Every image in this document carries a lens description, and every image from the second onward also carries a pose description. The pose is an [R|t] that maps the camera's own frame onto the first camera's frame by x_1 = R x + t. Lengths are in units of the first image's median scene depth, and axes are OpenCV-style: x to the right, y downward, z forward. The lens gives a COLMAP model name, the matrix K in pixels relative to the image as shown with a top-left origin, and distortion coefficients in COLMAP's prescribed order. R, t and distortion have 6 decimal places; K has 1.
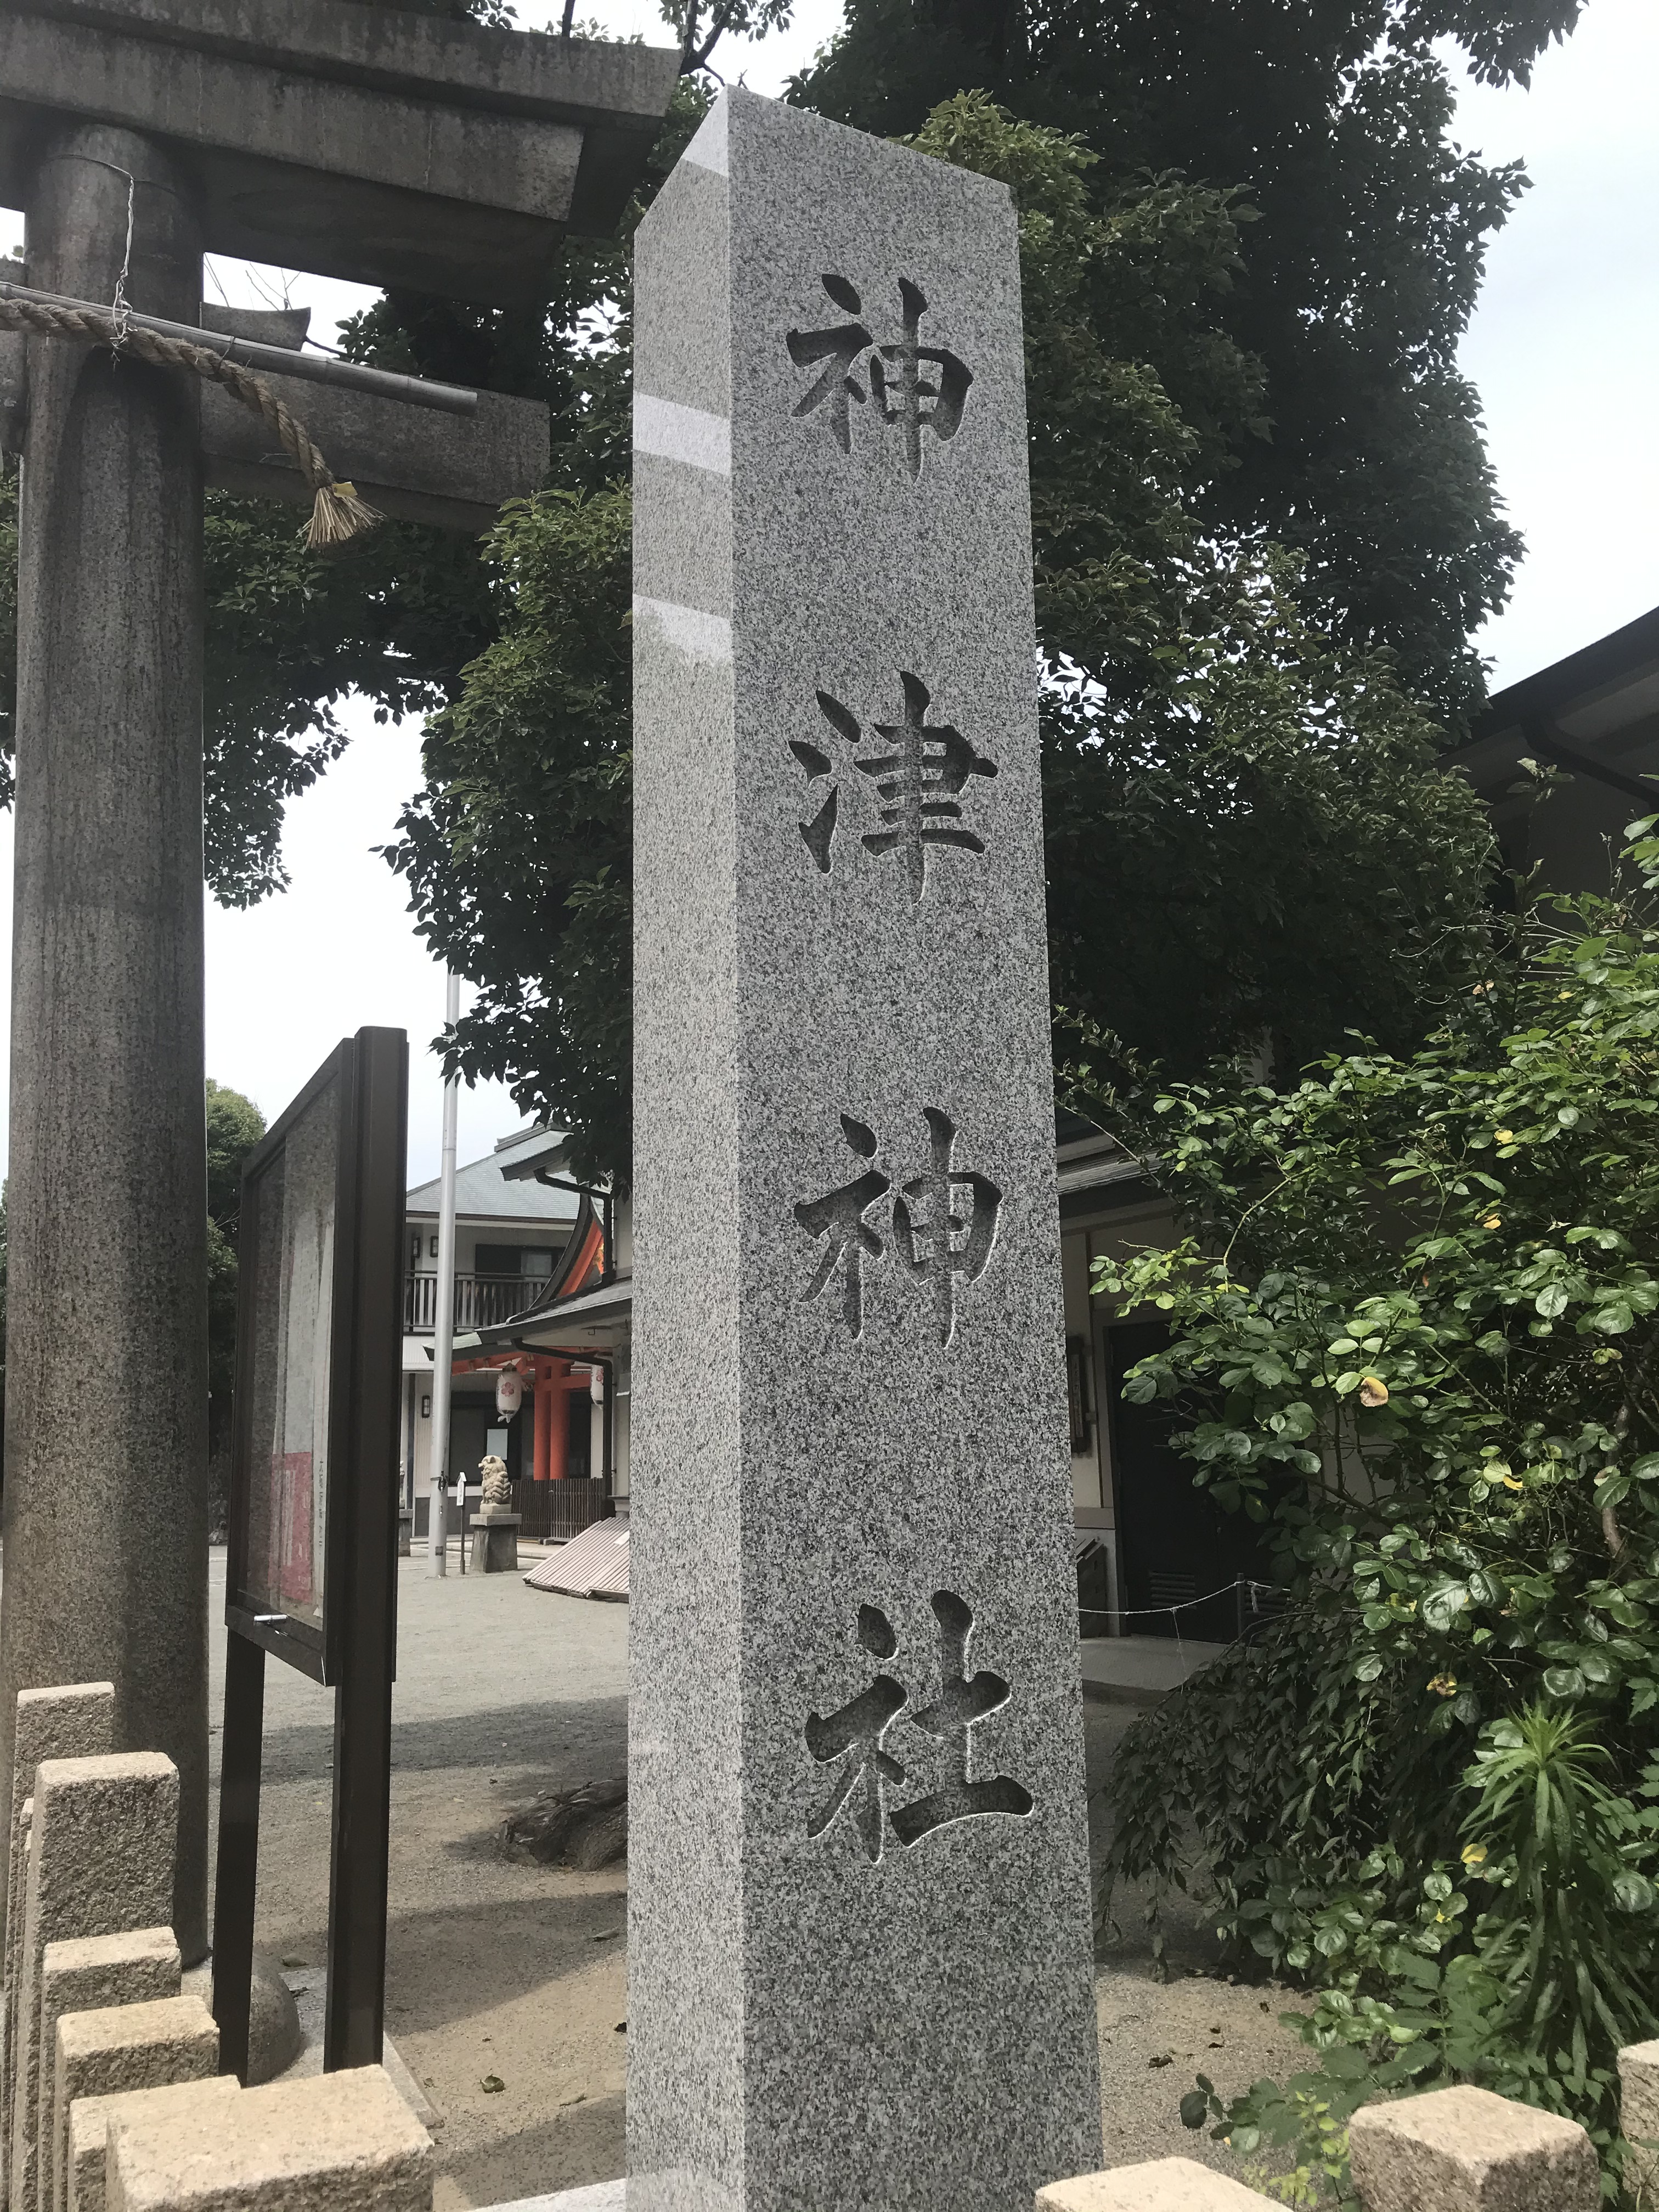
lens RADIAL K [[1811.5, 0, 832.4], [0, 1811.5, 1099.1], [0, 0, 1]] dist [-0.003422, -0.042891]
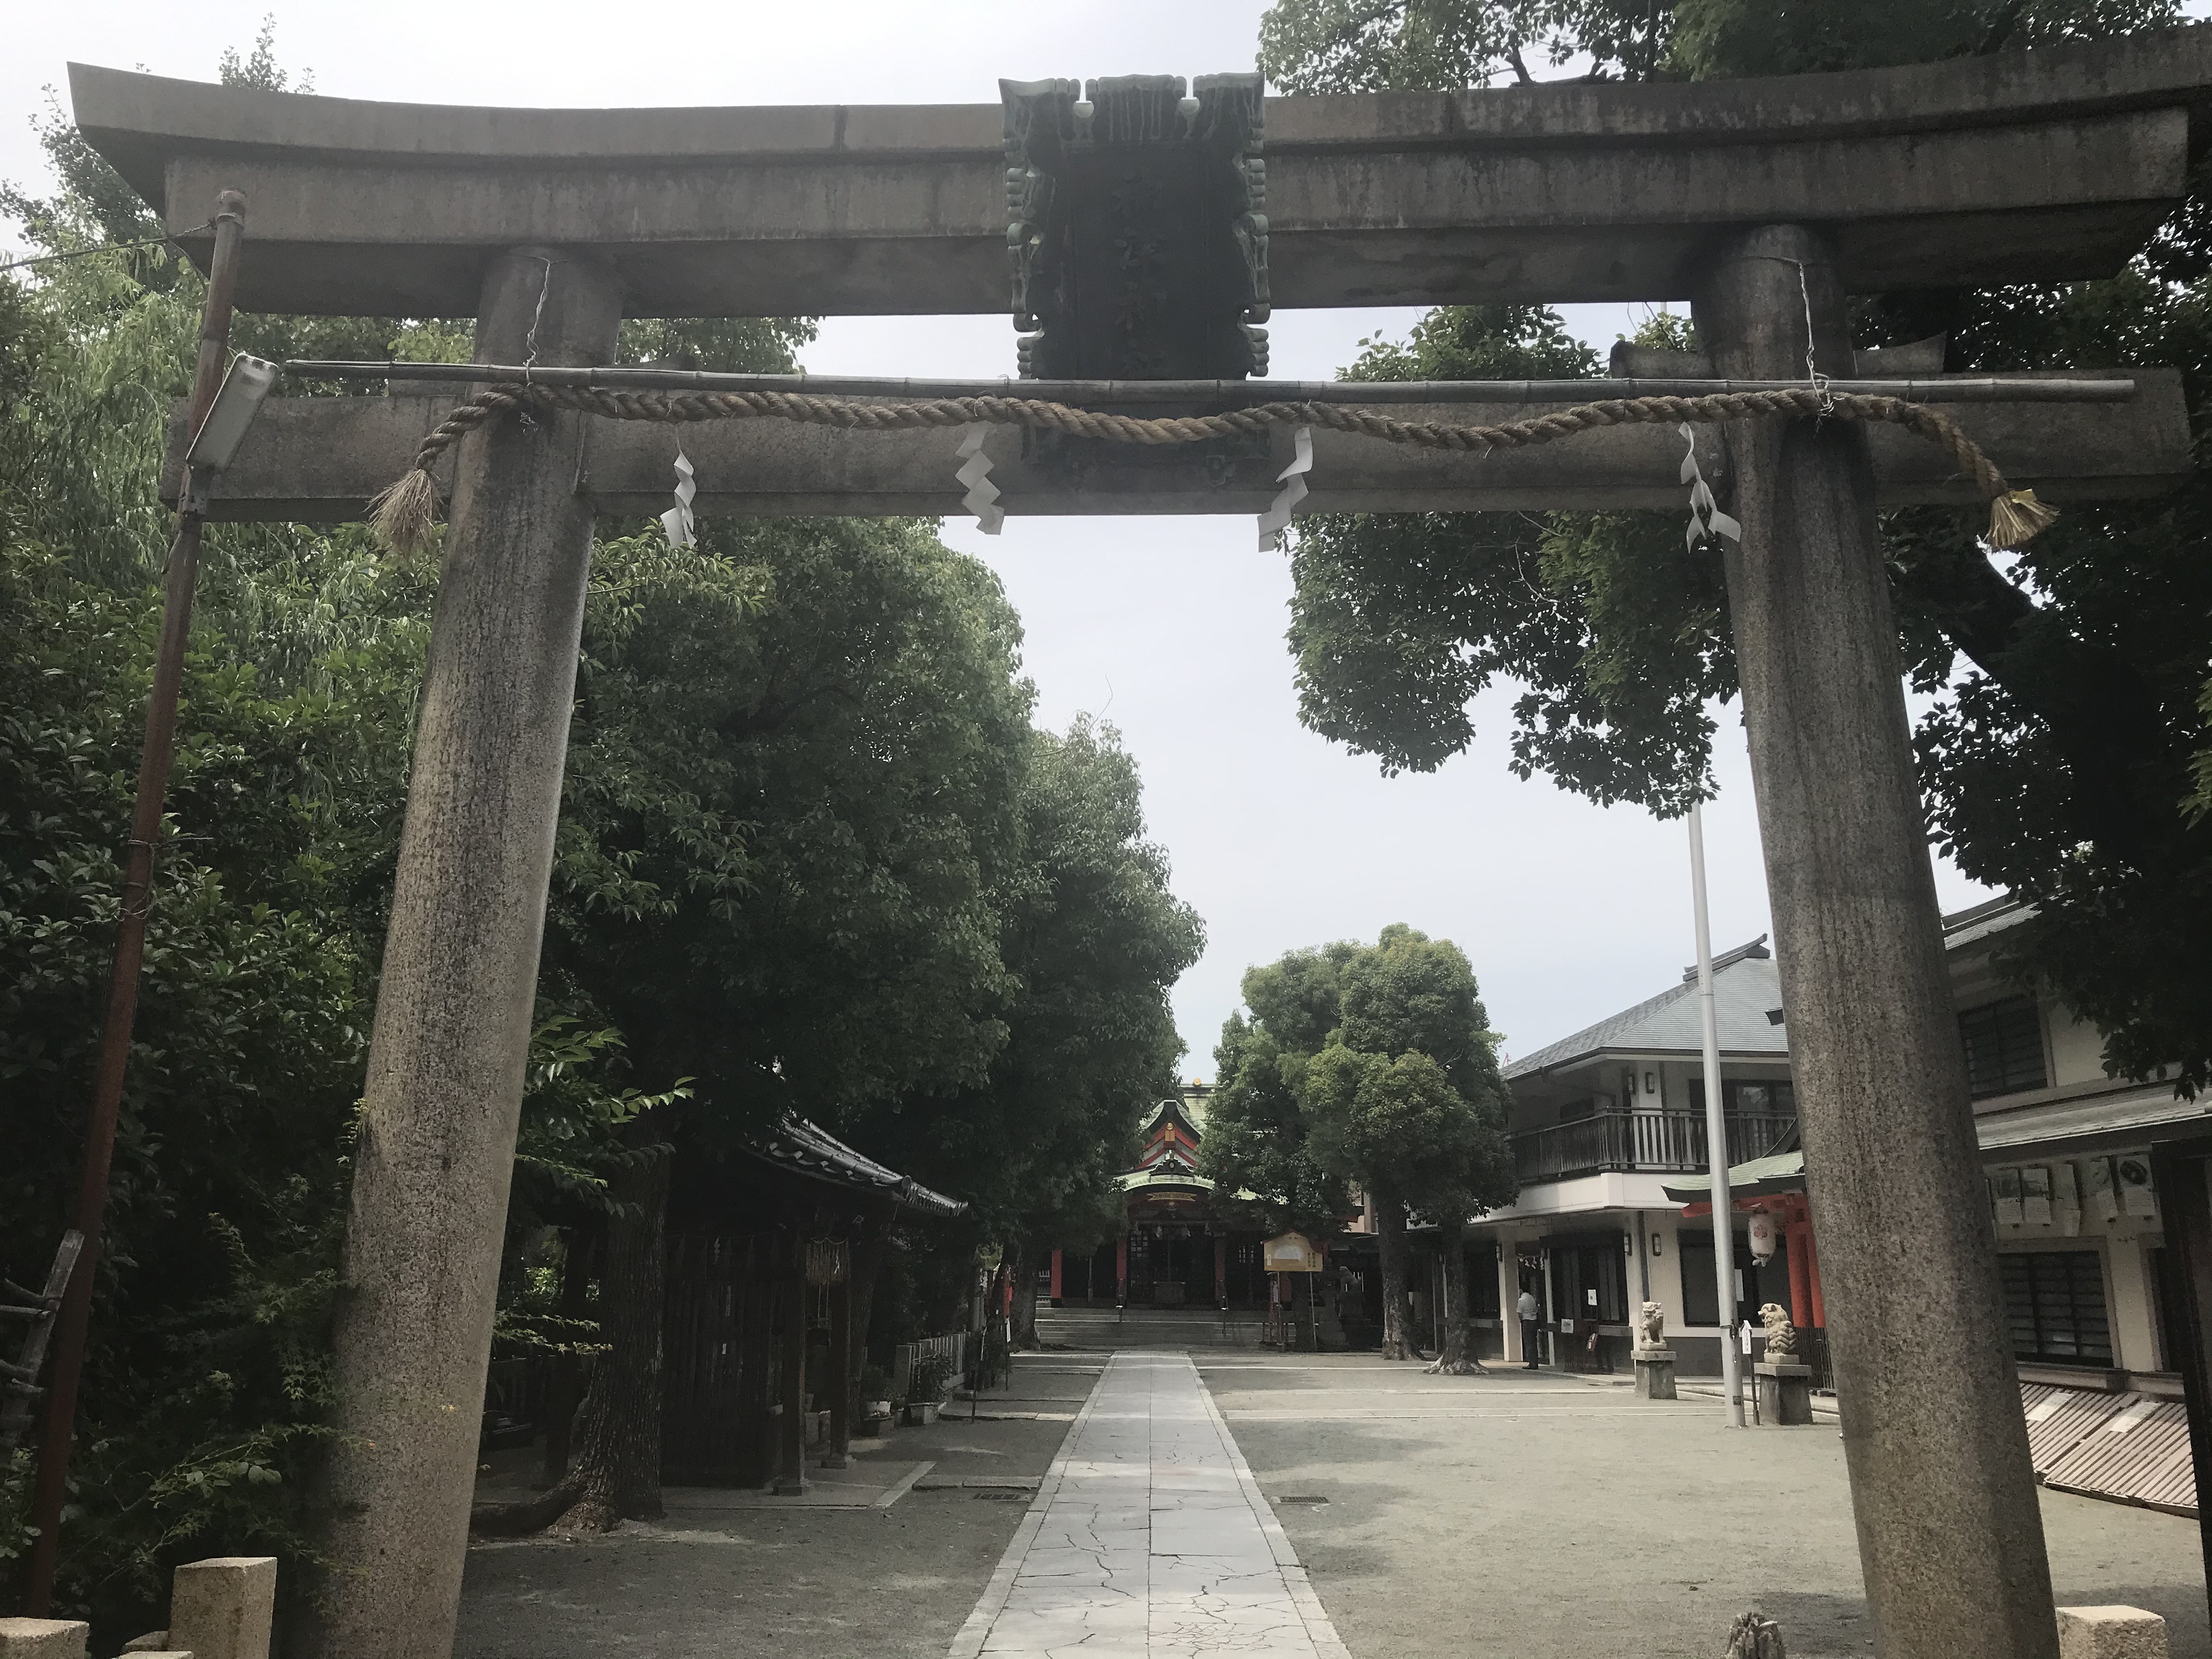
lens RADIAL K [[1758.2, 0, 1102.2], [0, 1758.2, 839.9], [0, 0, 1]] dist [0.000719, -0.015421]
pose [[0.874945, -0.081058, -0.477390, -0.277829], [0.055012, 0.996146, -0.068315, -0.087034], [0.481088, 0.033509, 0.876032, -0.215840]]
